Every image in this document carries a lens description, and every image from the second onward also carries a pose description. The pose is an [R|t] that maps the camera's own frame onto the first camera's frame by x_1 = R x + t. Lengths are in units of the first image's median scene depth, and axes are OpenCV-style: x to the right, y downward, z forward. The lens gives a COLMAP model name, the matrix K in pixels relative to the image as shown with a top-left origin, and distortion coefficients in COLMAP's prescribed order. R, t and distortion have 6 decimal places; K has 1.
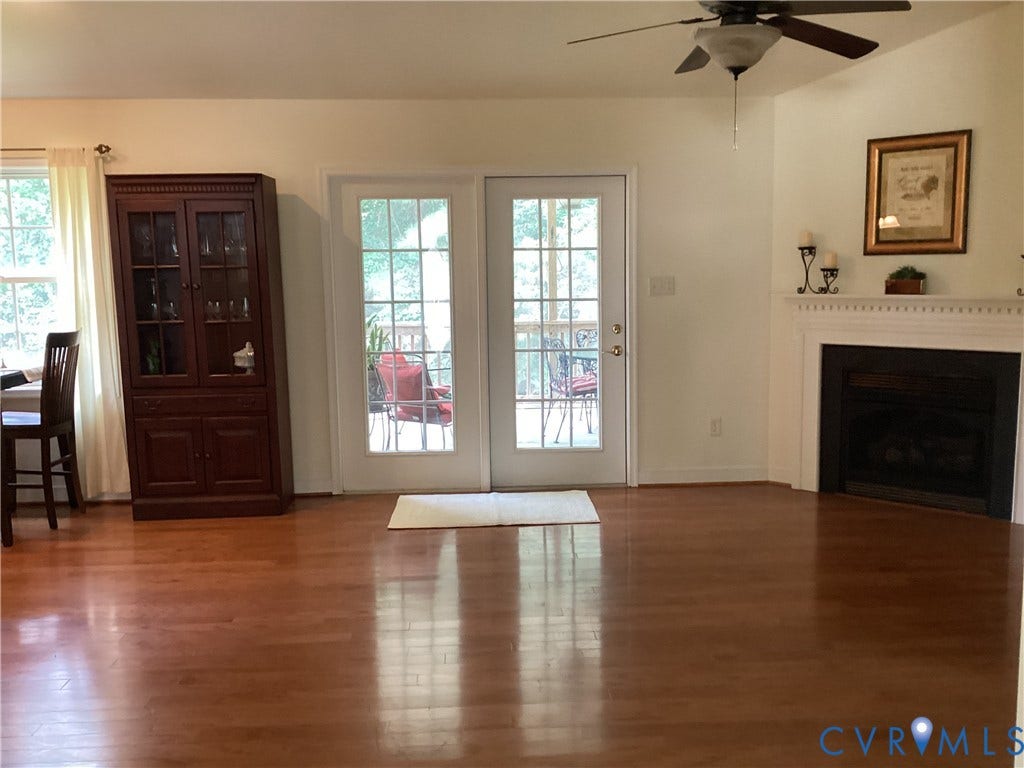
lens RADIAL K [[942.8, 0, 511.0], [0, 942.8, 403.4], [0, 0, 1]] dist [0.121723, -0.210539]
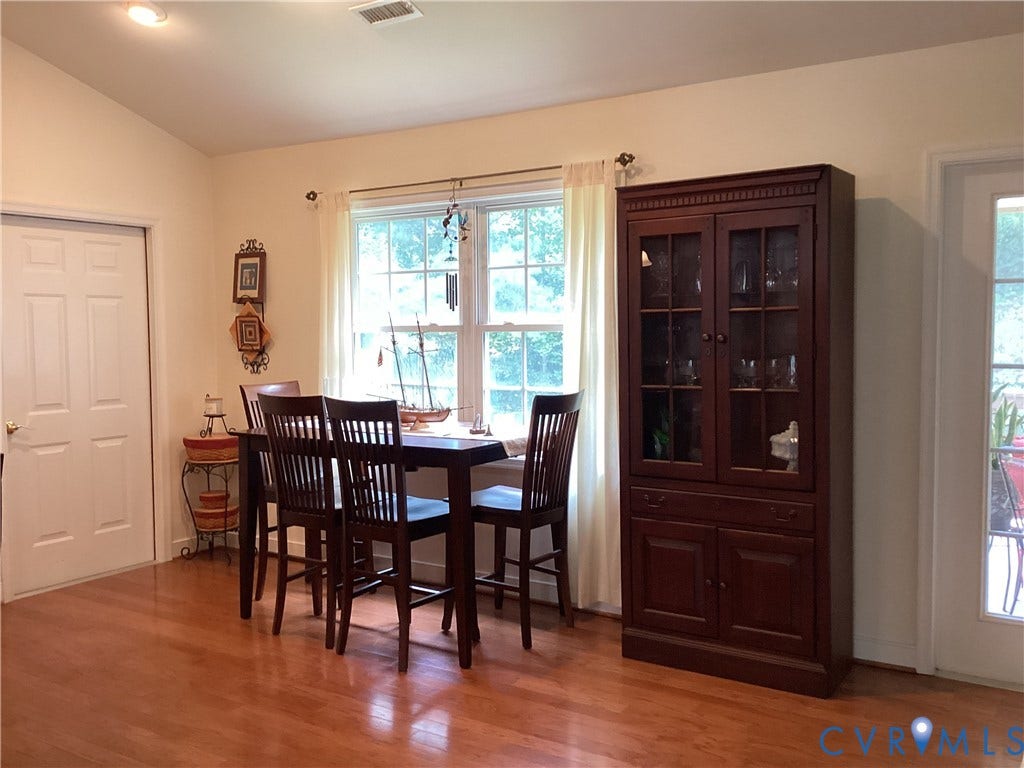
lens RADIAL K [[914.7, 0, 513.6], [0, 914.7, 380.1], [0, 0, 1]] dist [0.117214, -0.224586]
pose [[0.817891, 0.040783, -0.573926, -0.068212], [-0.084454, 0.995190, -0.049635, -0.045032], [0.569141, 0.089067, 0.817401, 0.362472]]
